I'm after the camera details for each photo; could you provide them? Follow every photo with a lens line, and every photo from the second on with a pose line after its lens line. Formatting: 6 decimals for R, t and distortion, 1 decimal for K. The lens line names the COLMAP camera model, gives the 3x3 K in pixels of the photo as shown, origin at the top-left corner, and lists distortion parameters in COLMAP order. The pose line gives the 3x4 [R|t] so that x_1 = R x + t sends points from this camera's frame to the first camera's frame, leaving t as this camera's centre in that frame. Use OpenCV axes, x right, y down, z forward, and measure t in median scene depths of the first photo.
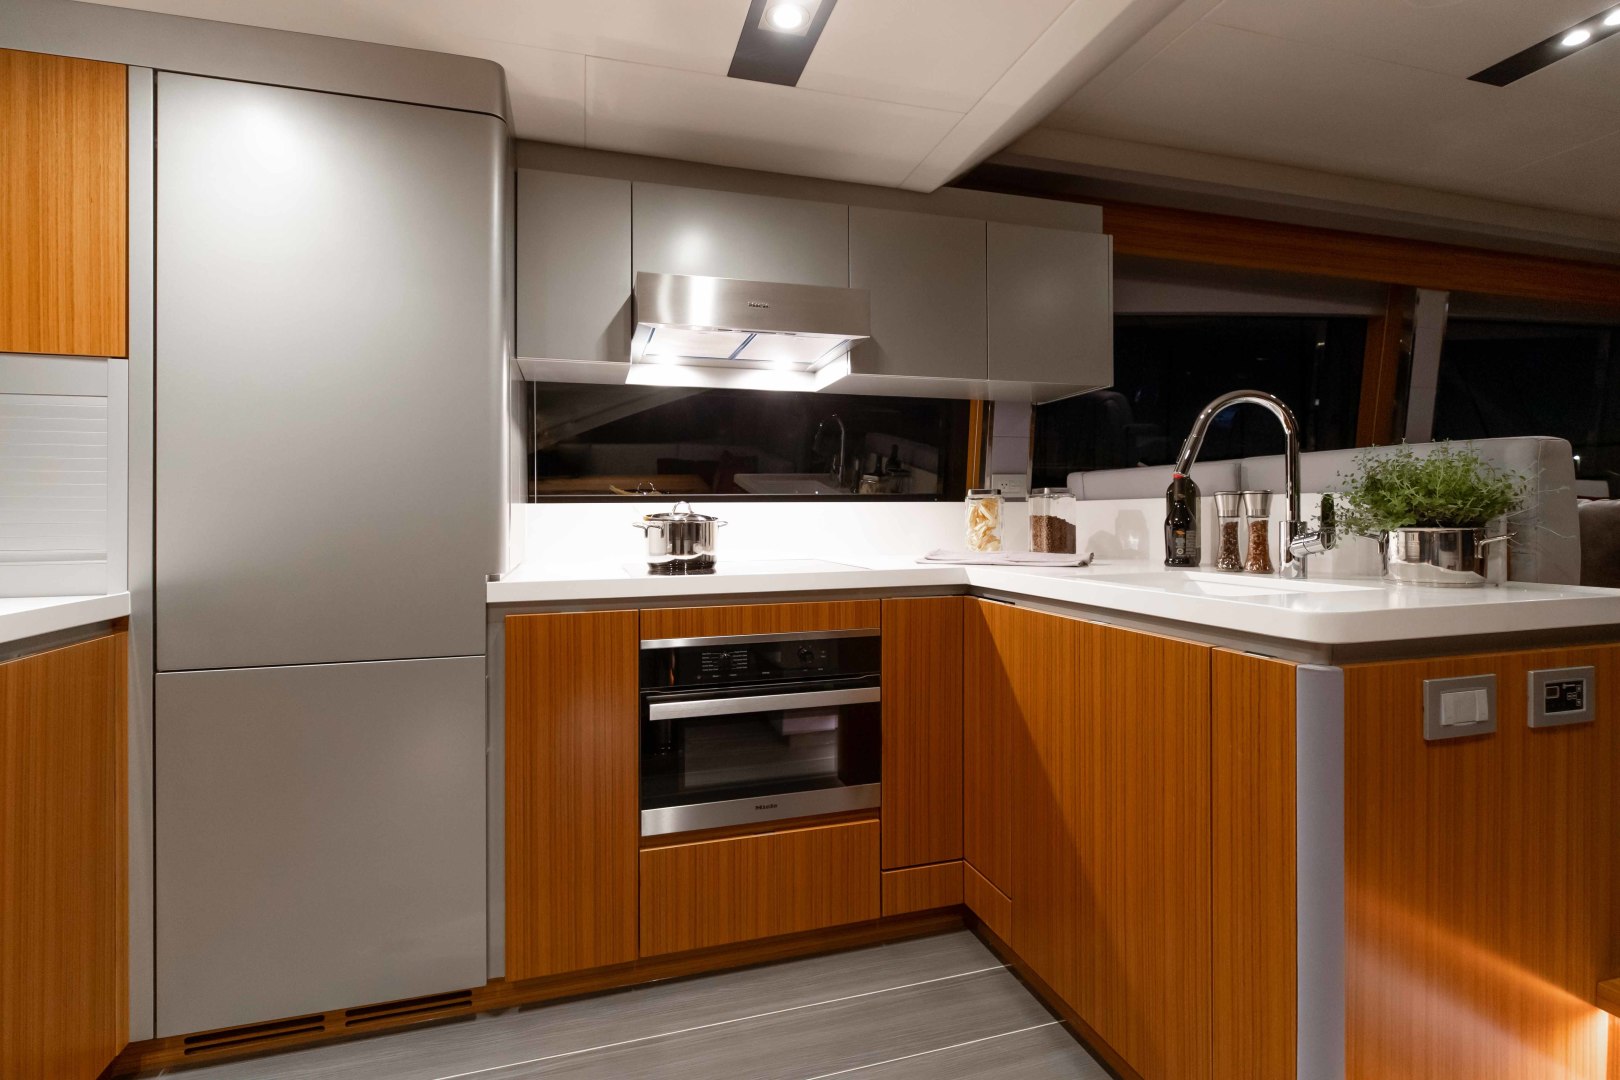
lens RADIAL K [[764.1, 0, 794.9], [0, 764.1, 507.9], [0, 0, 1]] dist [-0.009143, 0.001804]
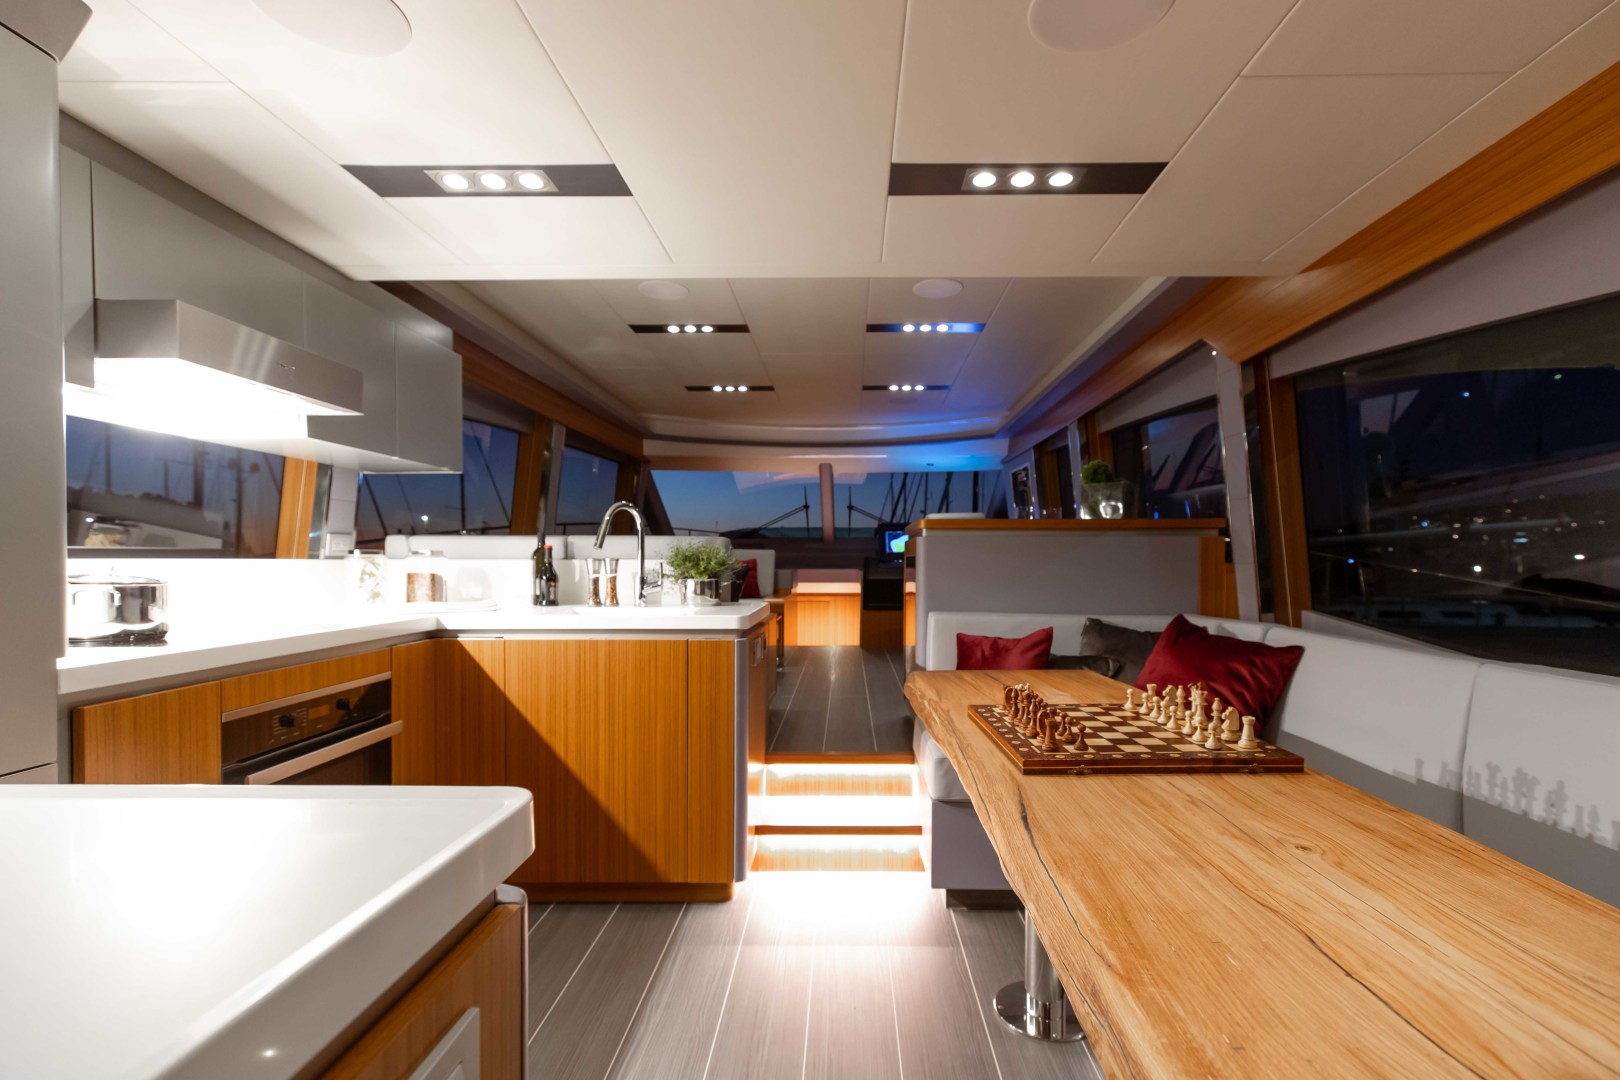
lens RADIAL K [[760.0, 0, 838.9], [0, 760.0, 551.7], [0, 0, 1]] dist [0.007652, -0.000512]
pose [[0.285231, 0.017917, 0.958291, -0.873726], [-0.009644, 0.999828, -0.015823, -0.015132], [-0.958410, -0.004729, 0.285355, 0.018958]]
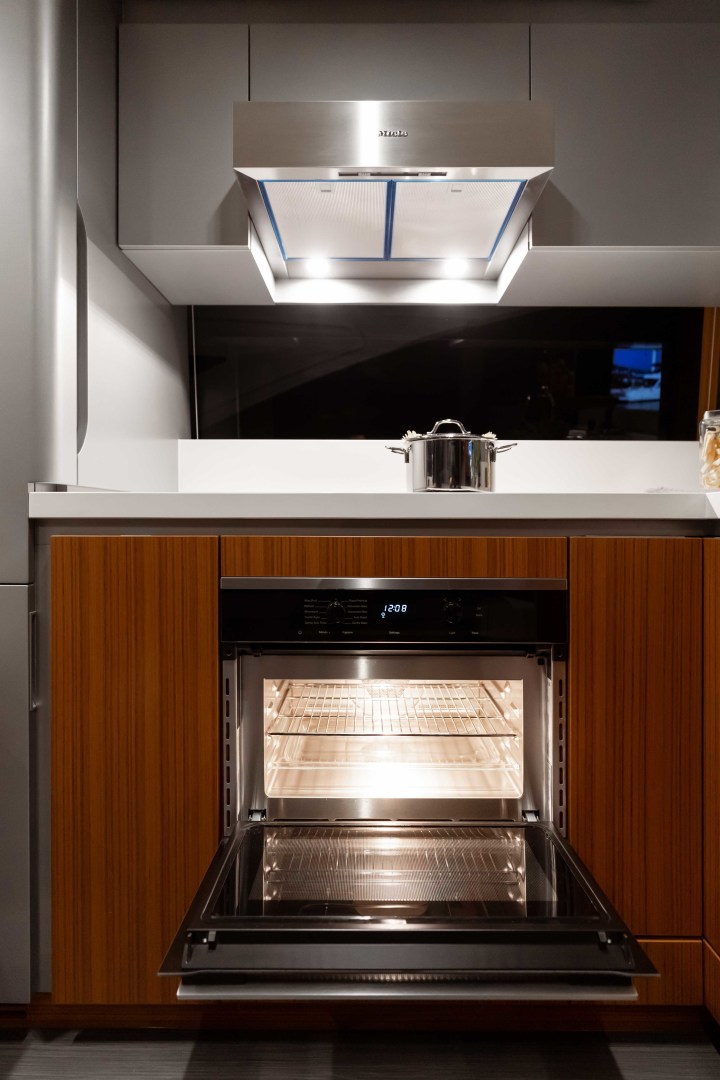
lens RADIAL K [[608.7, 0, 344.5], [0, 608.7, 514.9], [0, 0, 1]] dist [0.007642, -0.003334]
pose [[0.960600, 0.010038, -0.277754, 0.077182], [-0.010397, 0.999946, 0.000178, 0.110383], [0.277741, 0.002717, 0.960652, 0.456380]]
